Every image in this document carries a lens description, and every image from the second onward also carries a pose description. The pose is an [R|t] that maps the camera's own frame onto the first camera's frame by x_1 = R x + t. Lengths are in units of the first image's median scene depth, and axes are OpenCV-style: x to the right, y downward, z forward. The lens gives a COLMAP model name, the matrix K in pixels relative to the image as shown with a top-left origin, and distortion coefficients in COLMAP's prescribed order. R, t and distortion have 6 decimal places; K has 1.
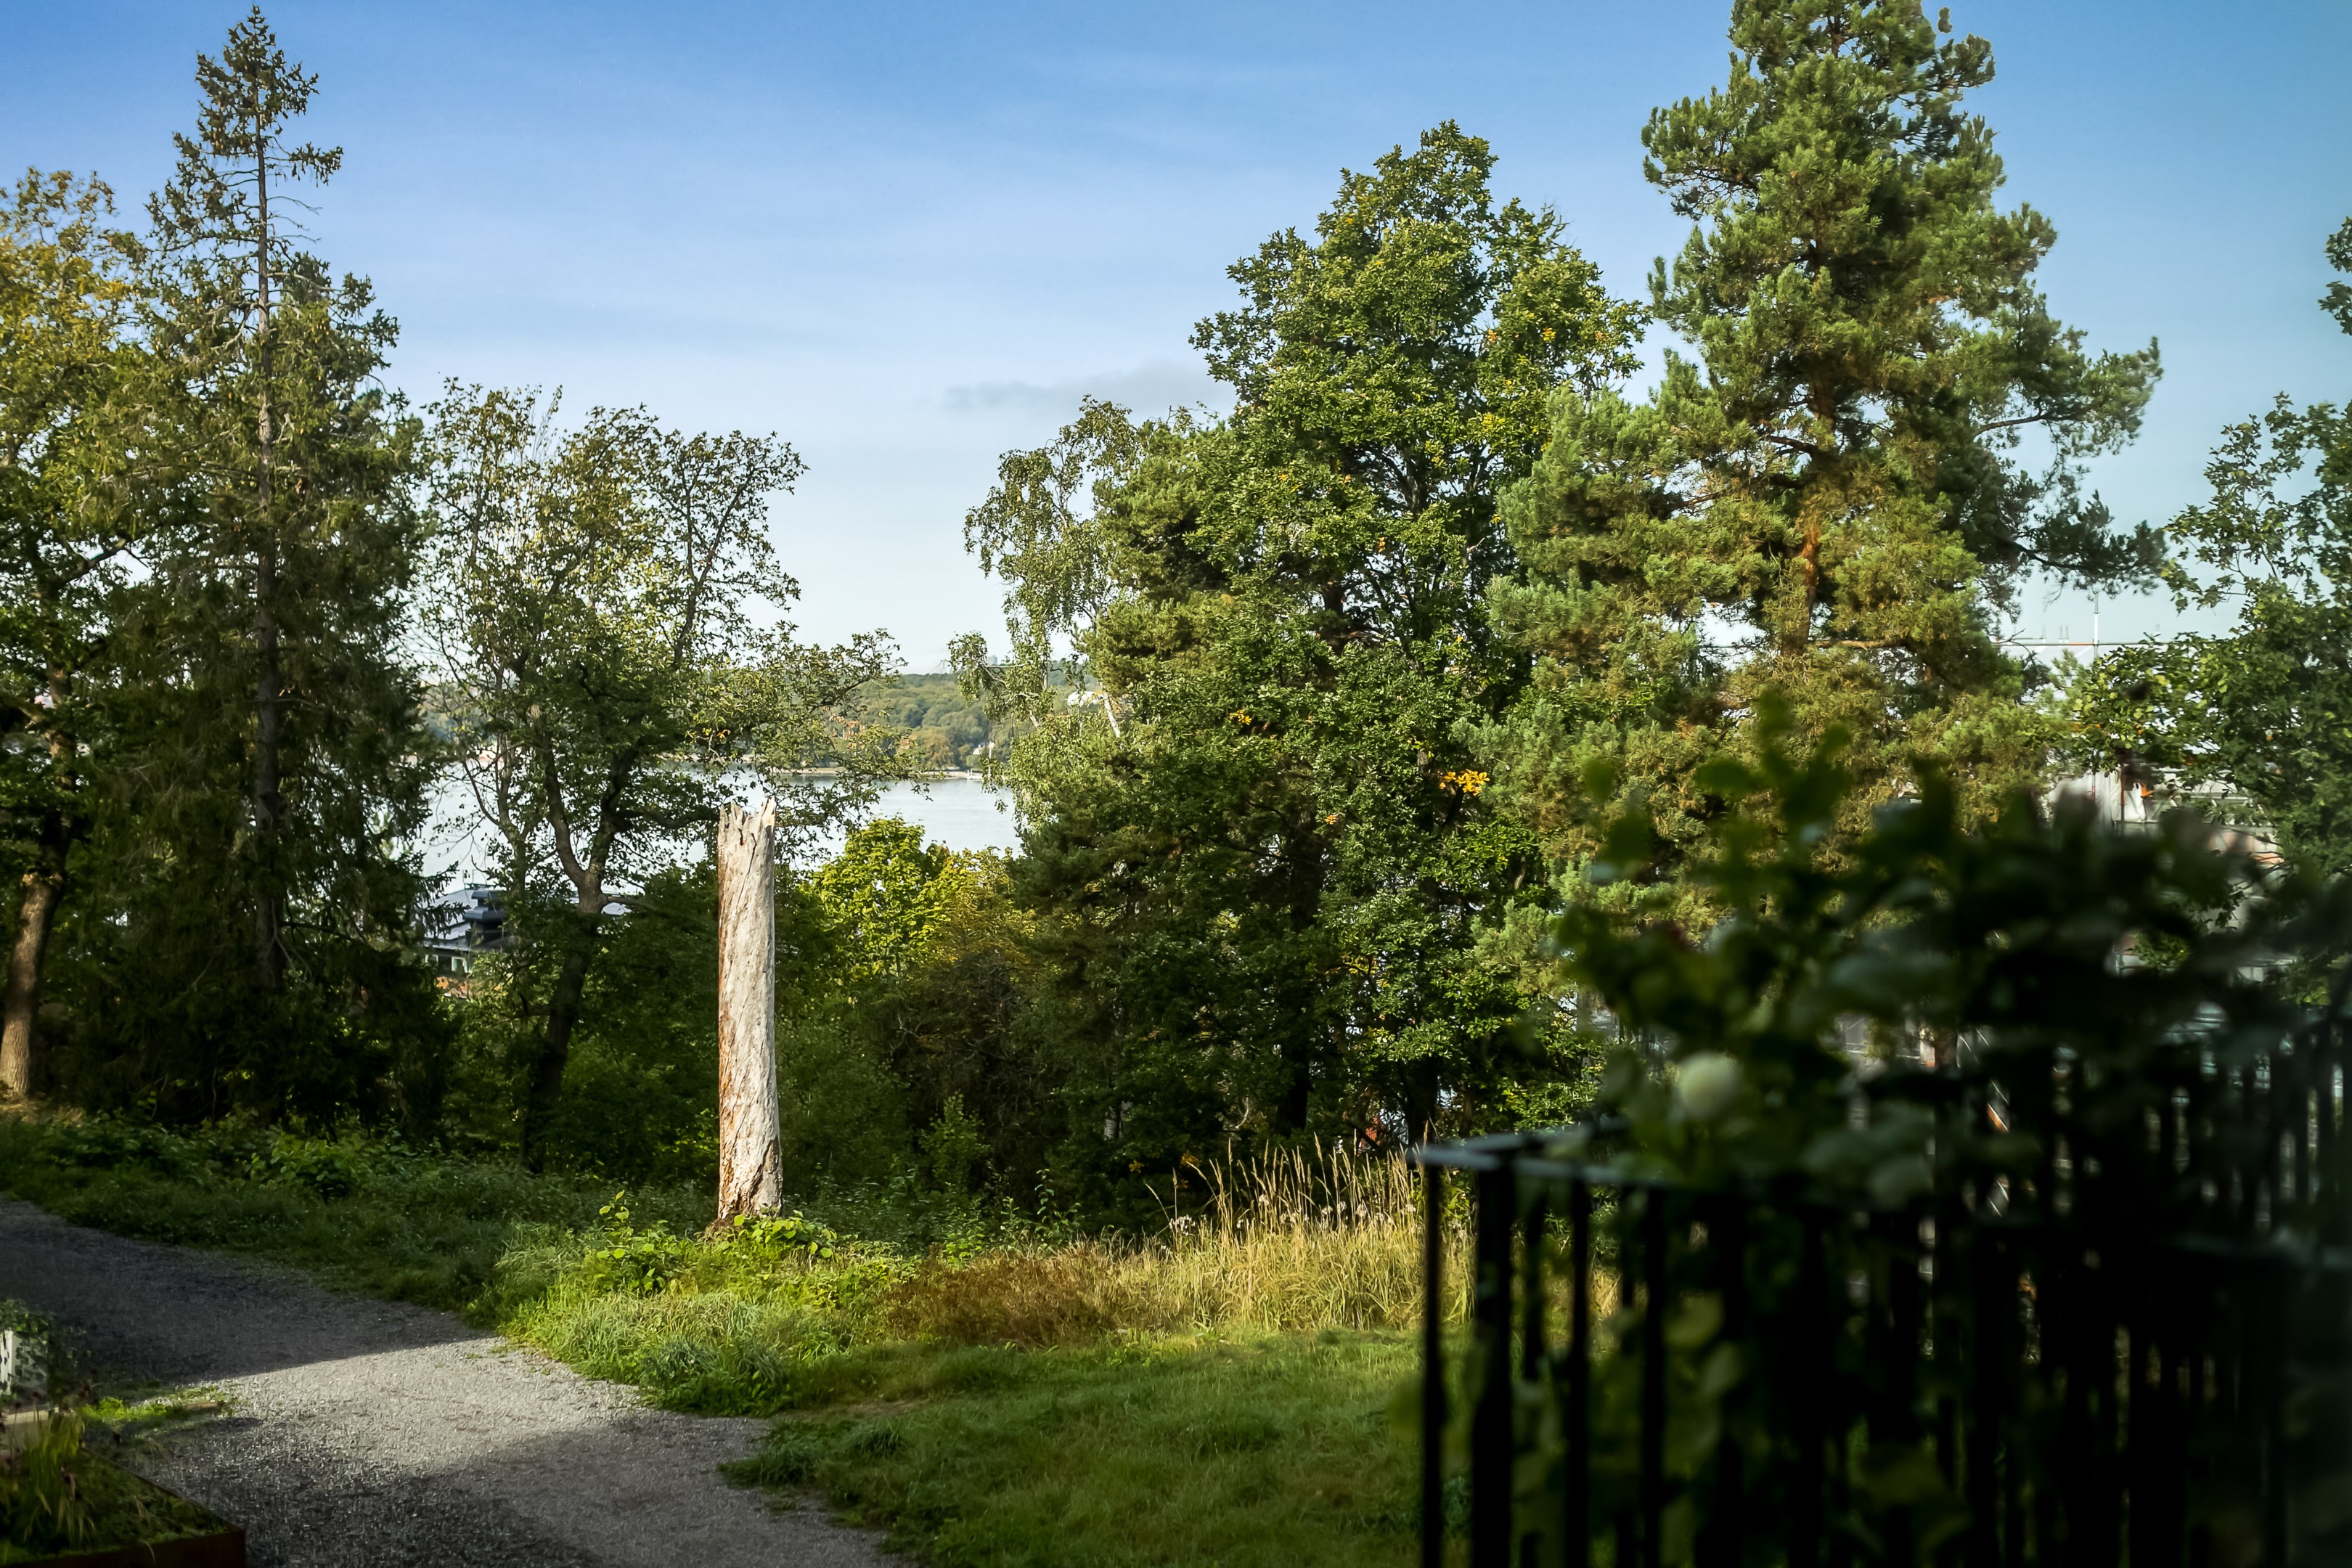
lens RADIAL K [[3355.9, 0, 1176.0], [0, 3355.9, 784.0], [0, 0, 1]] dist [0.003717, 0.095002]
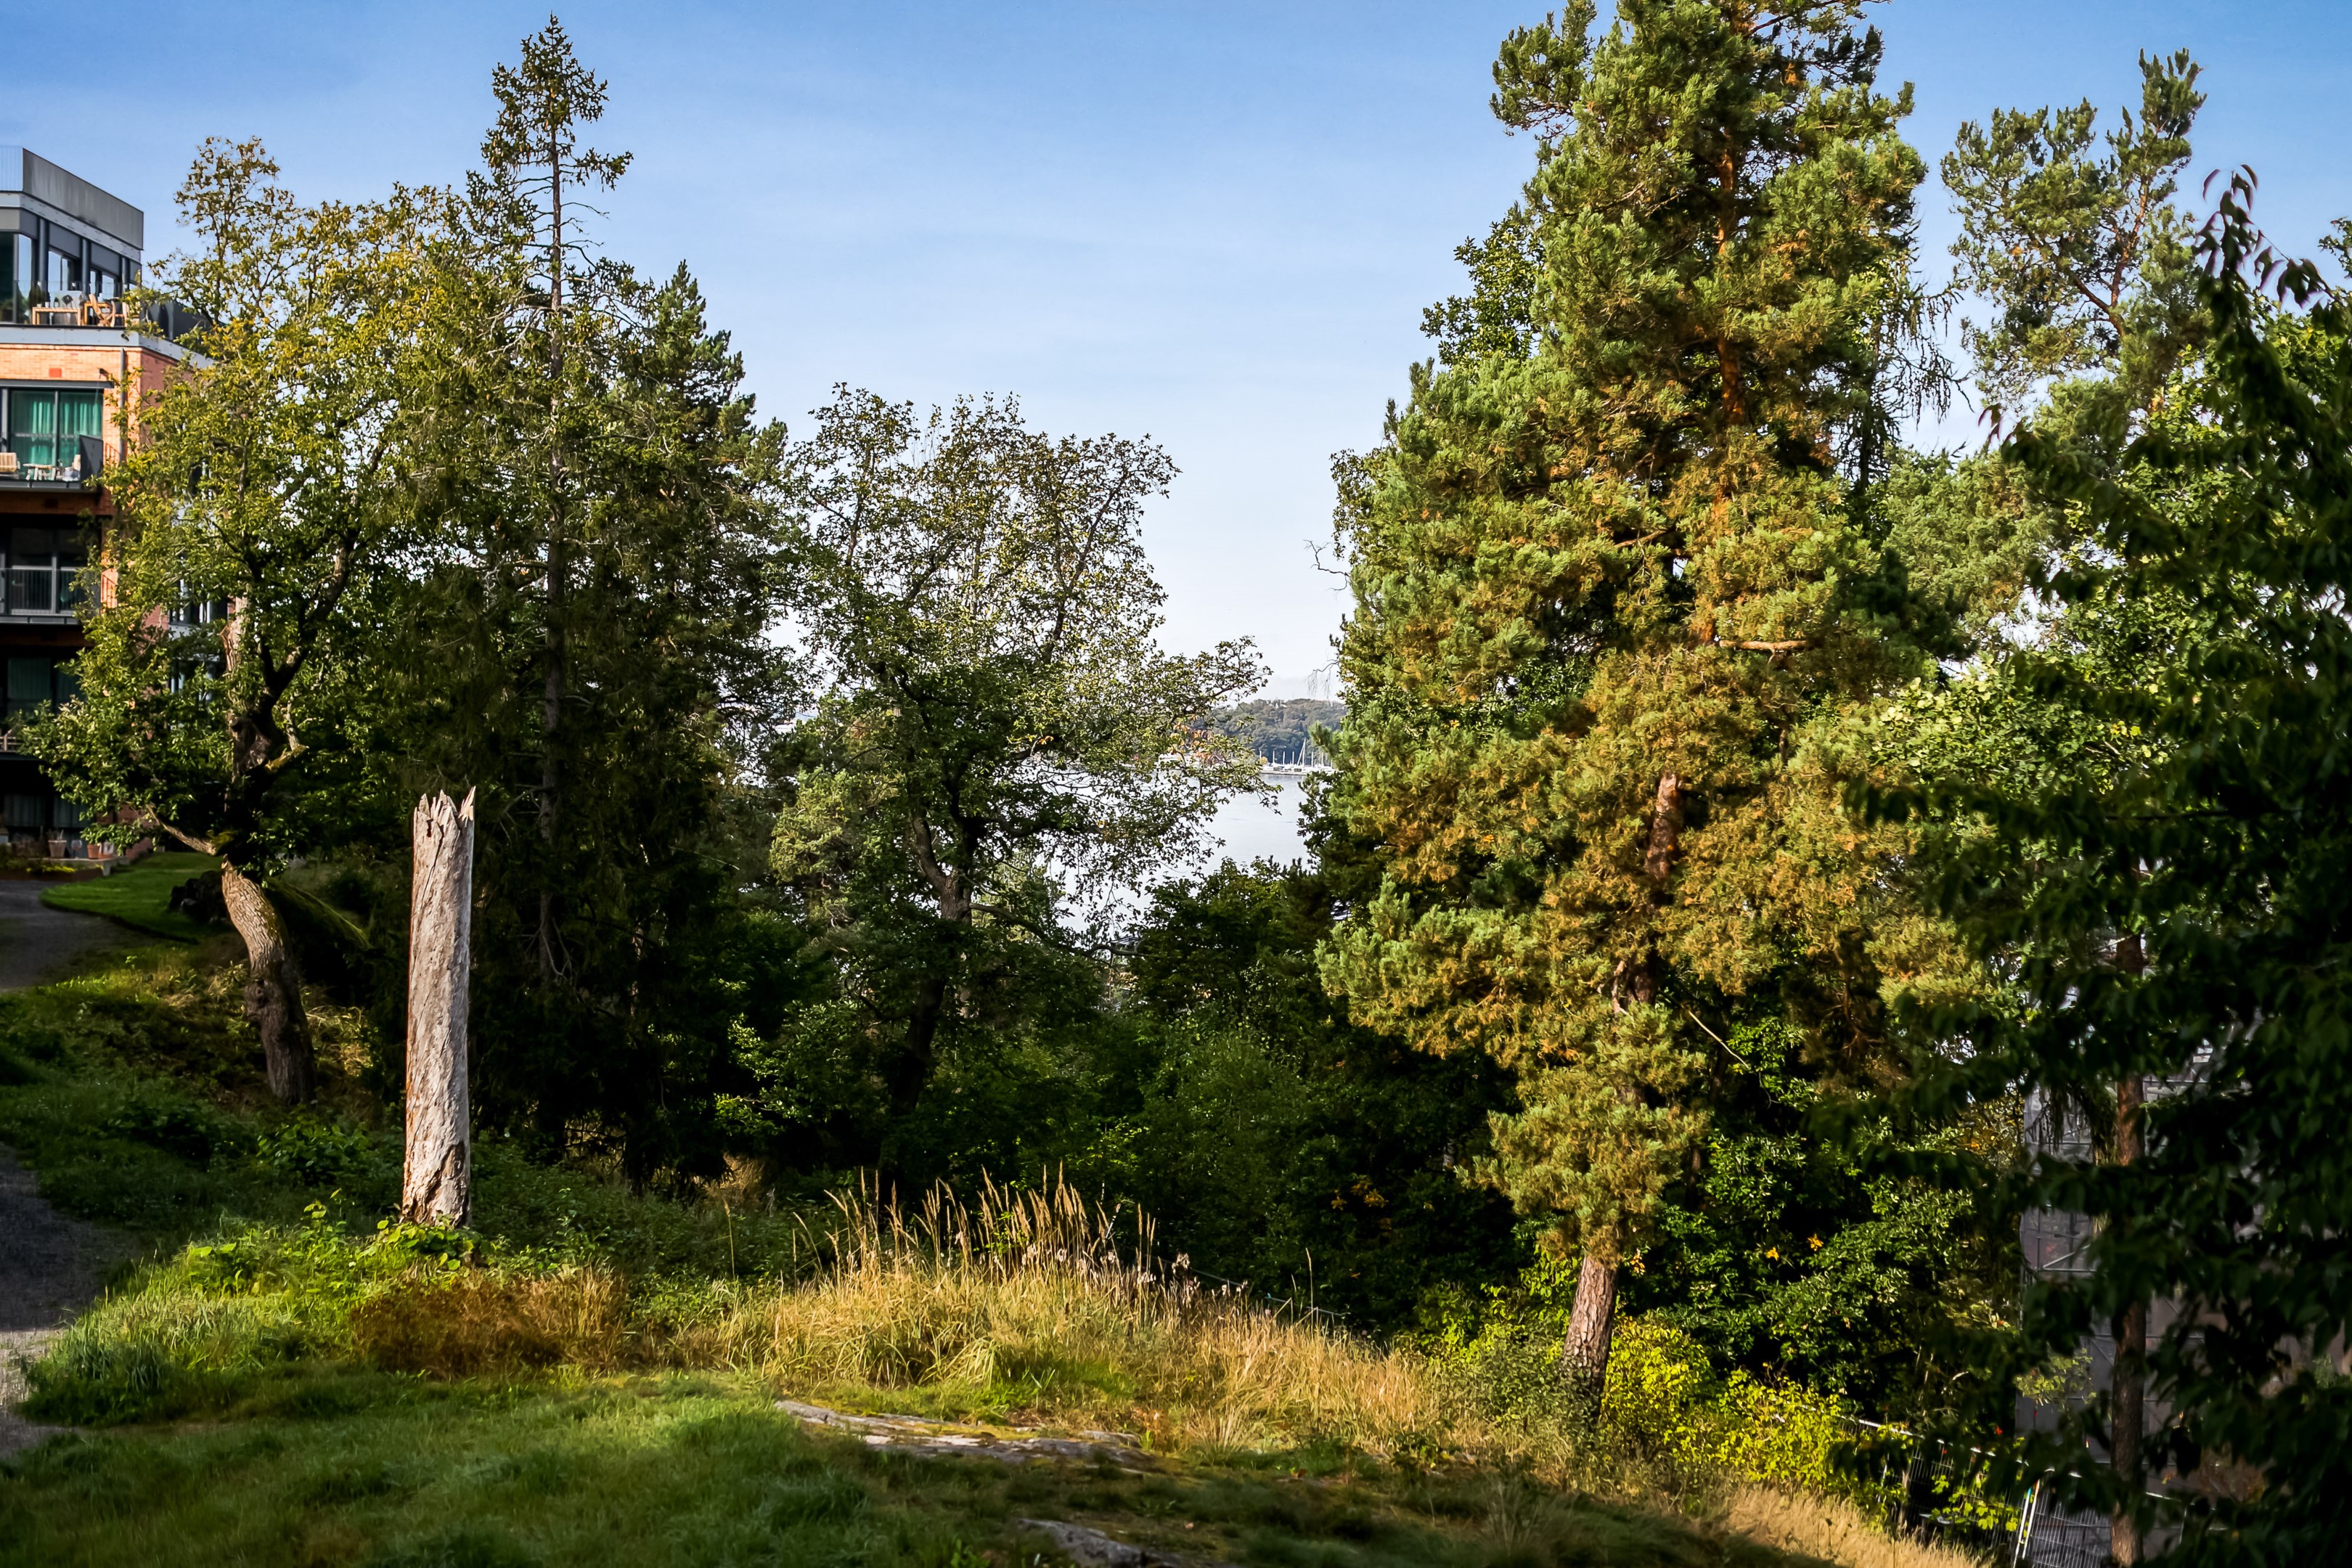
lens RADIAL K [[3355.9, 0, 1176.0], [0, 3355.9, 784.0], [0, 0, 1]] dist [0.003717, 0.095002]
pose [[0.959371, 0.021502, -0.281327, 0.199266], [-0.023646, 0.999711, -0.004228, 0.001199], [0.281155, 0.010709, 0.959603, 0.077737]]
